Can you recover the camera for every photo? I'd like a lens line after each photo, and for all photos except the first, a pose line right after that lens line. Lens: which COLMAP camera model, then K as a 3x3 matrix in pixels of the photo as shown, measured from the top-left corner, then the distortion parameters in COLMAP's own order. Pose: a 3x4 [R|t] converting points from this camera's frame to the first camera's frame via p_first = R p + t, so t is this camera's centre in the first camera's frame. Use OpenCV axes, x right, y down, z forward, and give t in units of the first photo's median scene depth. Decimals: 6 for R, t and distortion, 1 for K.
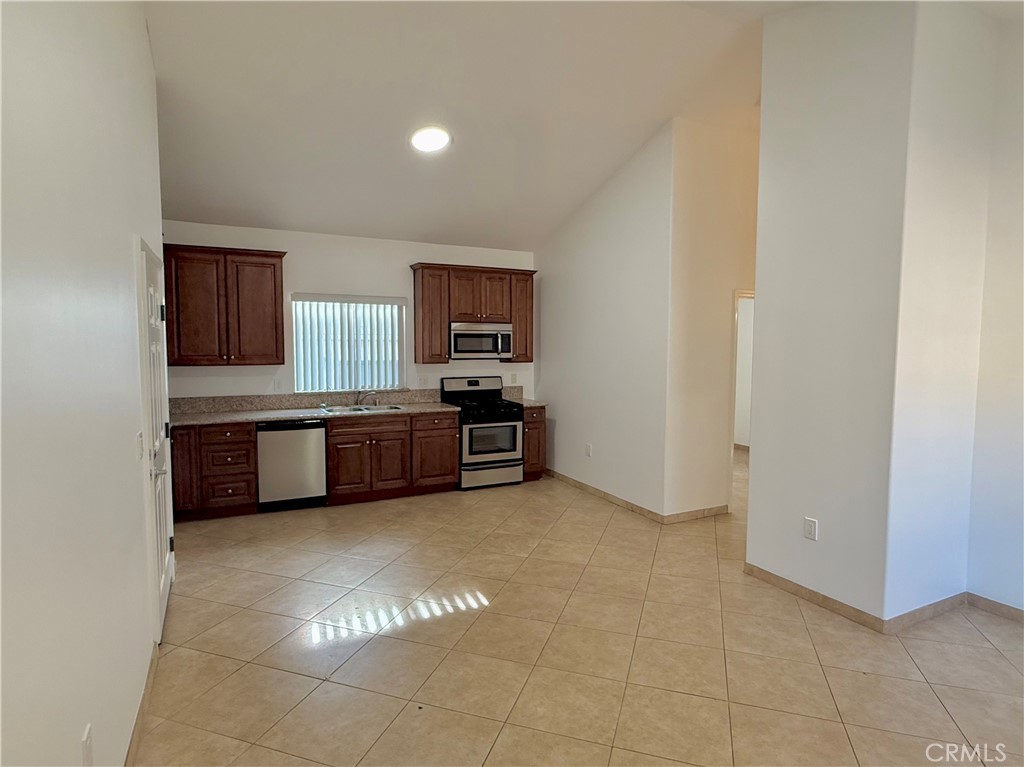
lens RADIAL K [[563.1, 0, 508.3], [0, 563.1, 384.3], [0, 0, 1]] dist [-0.001854, -0.000184]
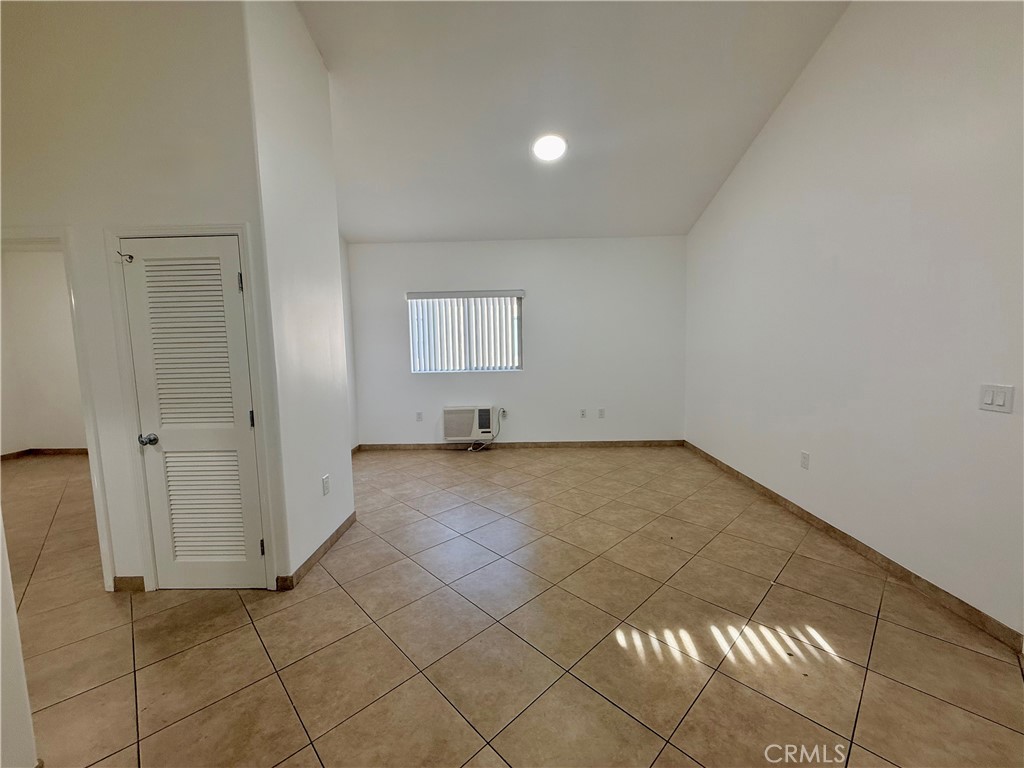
lens RADIAL K [[410.2, 0, 512.0], [0, 410.2, 384.0], [0, 0, 1]] dist [0.000555, 0.000369]
pose [[-0.888915, -0.031015, 0.457022, -0.098245], [0.049045, 0.985526, 0.162275, -0.034685], [-0.455440, 0.166663, -0.874527, 0.912701]]
